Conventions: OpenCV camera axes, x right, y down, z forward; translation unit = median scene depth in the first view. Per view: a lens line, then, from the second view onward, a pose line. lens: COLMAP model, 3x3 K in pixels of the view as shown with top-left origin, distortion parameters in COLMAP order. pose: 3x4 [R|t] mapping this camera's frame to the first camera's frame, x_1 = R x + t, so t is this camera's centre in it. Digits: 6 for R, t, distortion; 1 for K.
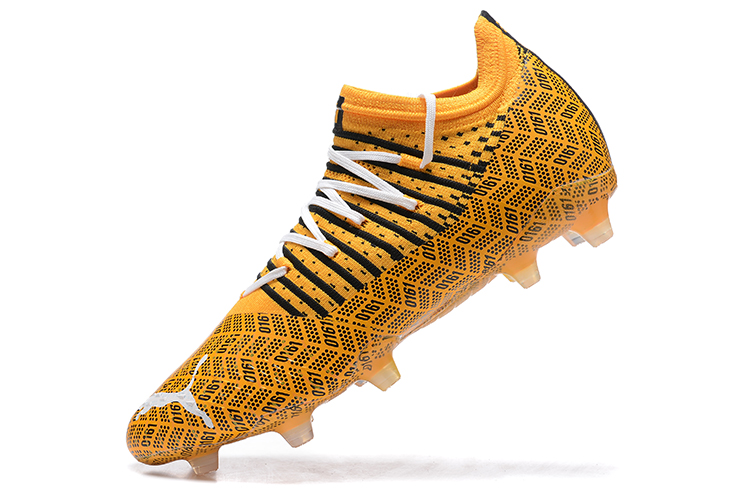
lens RADIAL K [[2056.9, 0, 374.7], [0, 2056.9, 252.8], [0, 0, 1]] dist [0.296484, 0.000000]
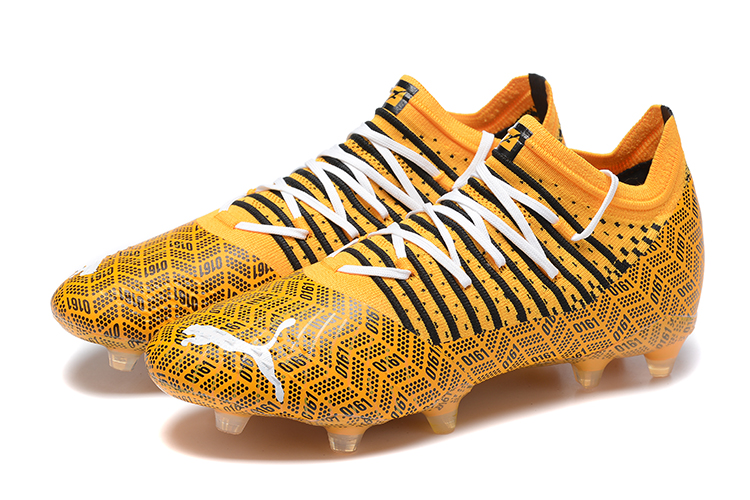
lens RADIAL K [[2056.9, 0, 347.1], [0, 2056.9, 254.2], [0, 0, 1]] dist [0.296484, 0.000000]
pose [[0.794044, 0.411130, 0.447735, -0.491383], [-0.462997, 0.886330, 0.007244, 0.006304], [-0.393862, -0.213052, 0.894137, 0.182946]]
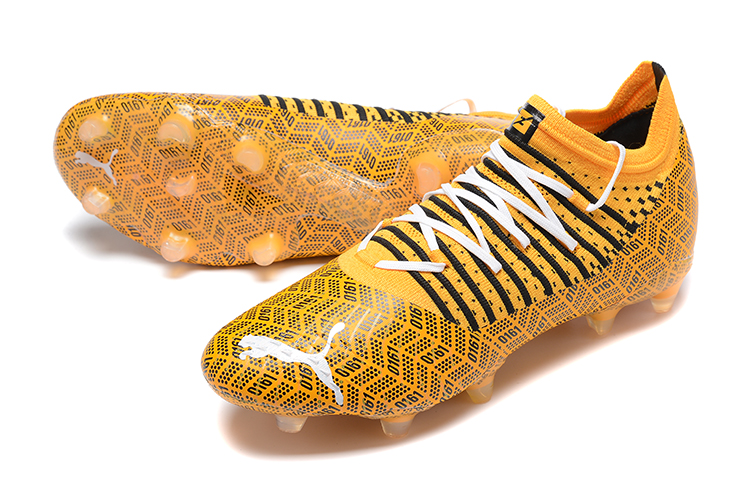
lens RADIAL K [[2056.9, 0, 374.7], [0, 2056.9, 250.5], [0, 0, 1]] dist [0.296484, 0.000000]
pose [[0.766138, 0.250011, 0.592053, -0.661620], [-0.389363, 0.913481, 0.118107, -0.103526], [-0.511300, -0.321010, 0.797198, 0.236071]]
